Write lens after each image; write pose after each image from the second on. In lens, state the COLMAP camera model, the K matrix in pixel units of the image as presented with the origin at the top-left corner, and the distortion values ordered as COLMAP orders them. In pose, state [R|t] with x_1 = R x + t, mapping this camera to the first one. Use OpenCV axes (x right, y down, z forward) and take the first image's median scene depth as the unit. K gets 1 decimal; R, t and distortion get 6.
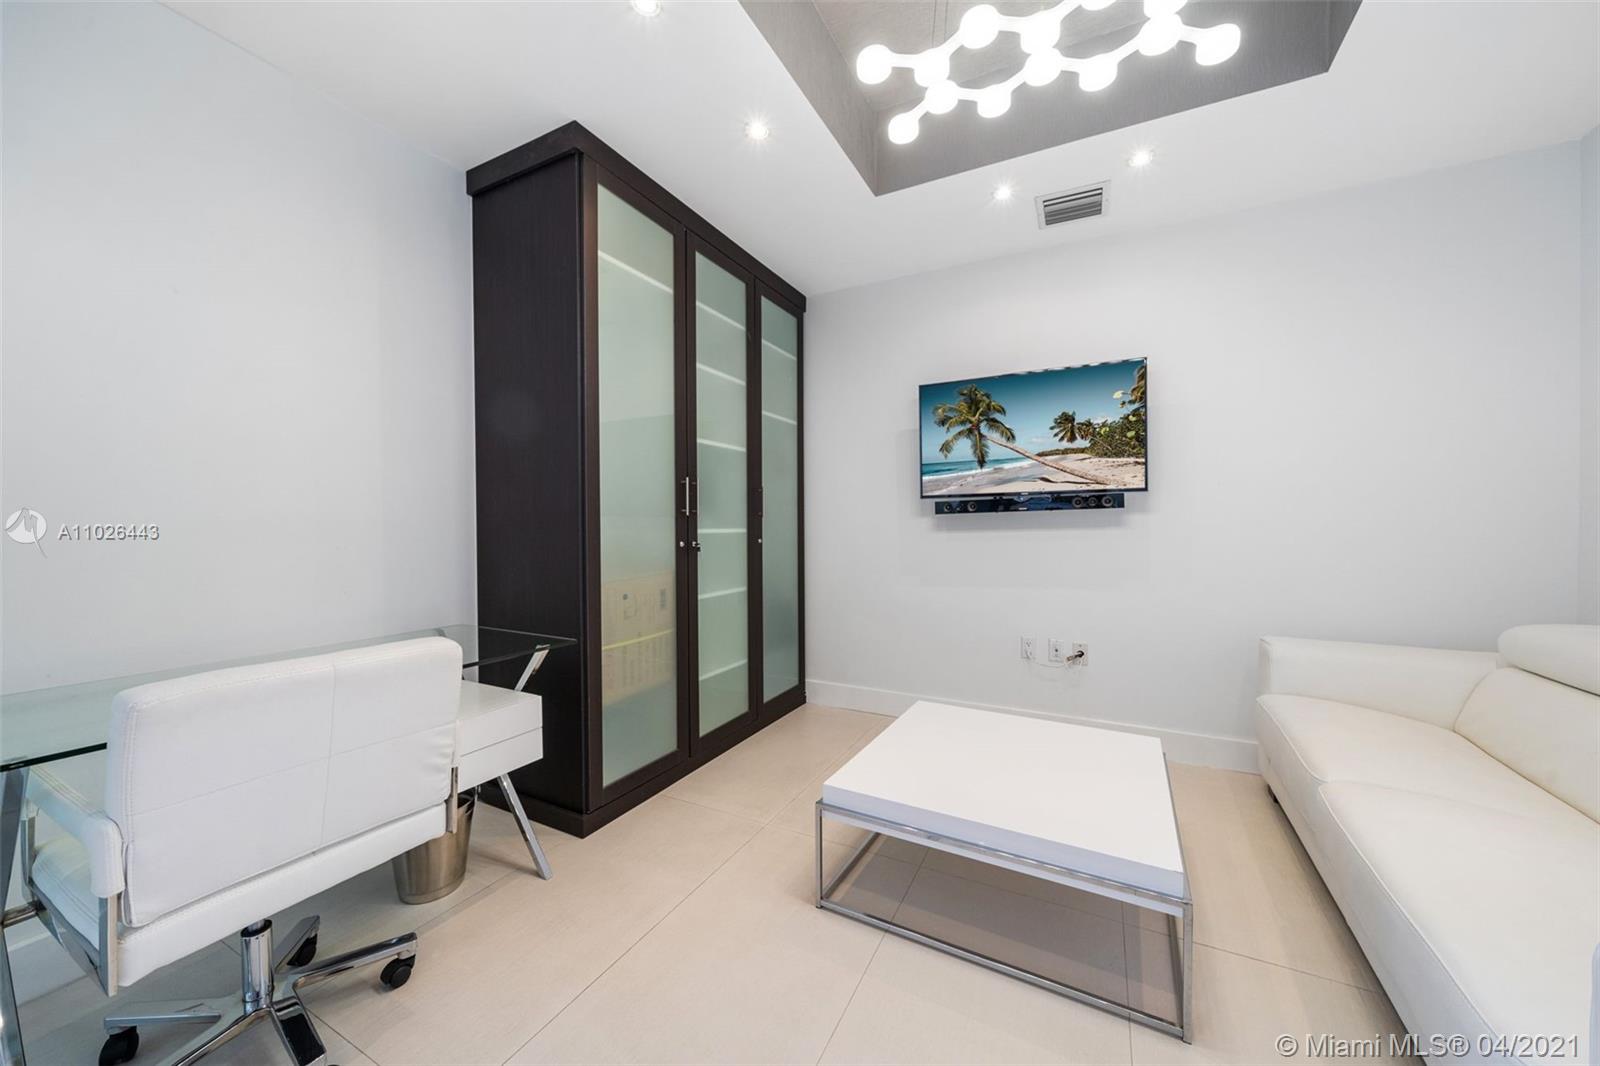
lens RADIAL K [[560.8, 0, 800.0], [0, 560.8, 533.0], [0, 0, 1]] dist [0.001524, -0.000033]
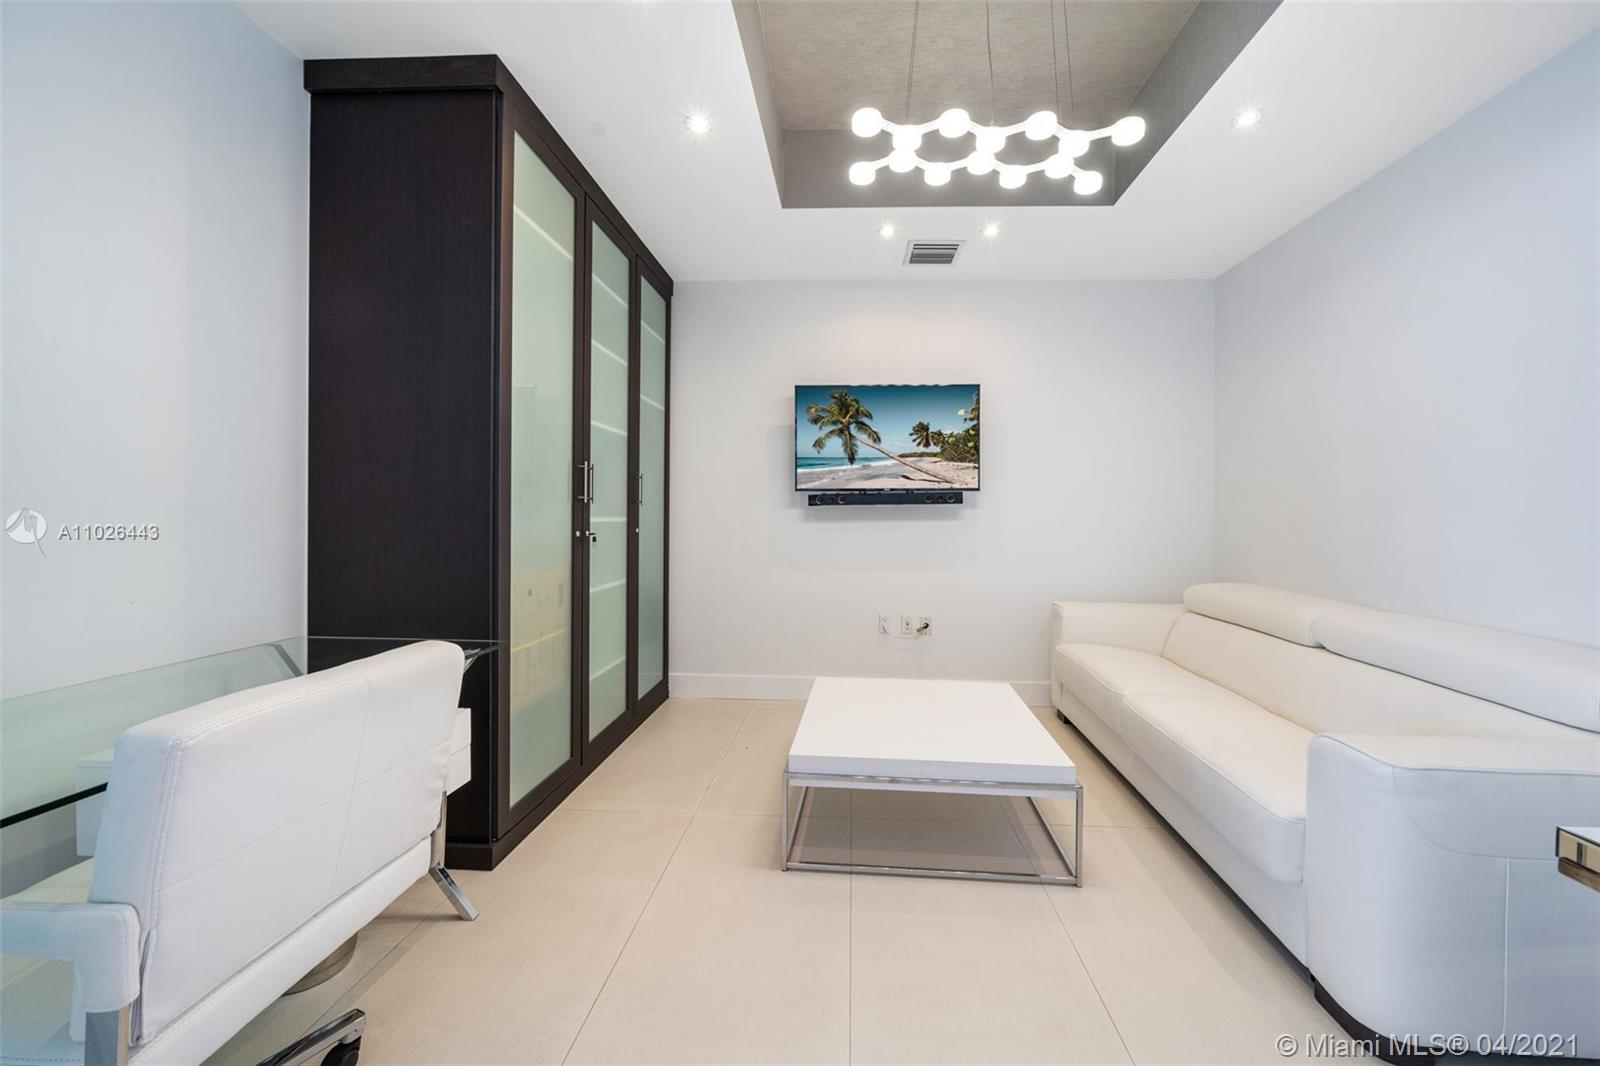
lens RADIAL K [[583.0, 0, 808.6], [0, 583.0, 516.0], [0, 0, 1]] dist [-0.000785, 0.000024]
pose [[0.912507, 0.010295, 0.408931, -0.247663], [-0.005670, 0.999906, -0.012520, 0.001009], [-0.409021, 0.009106, 0.912479, -0.026932]]
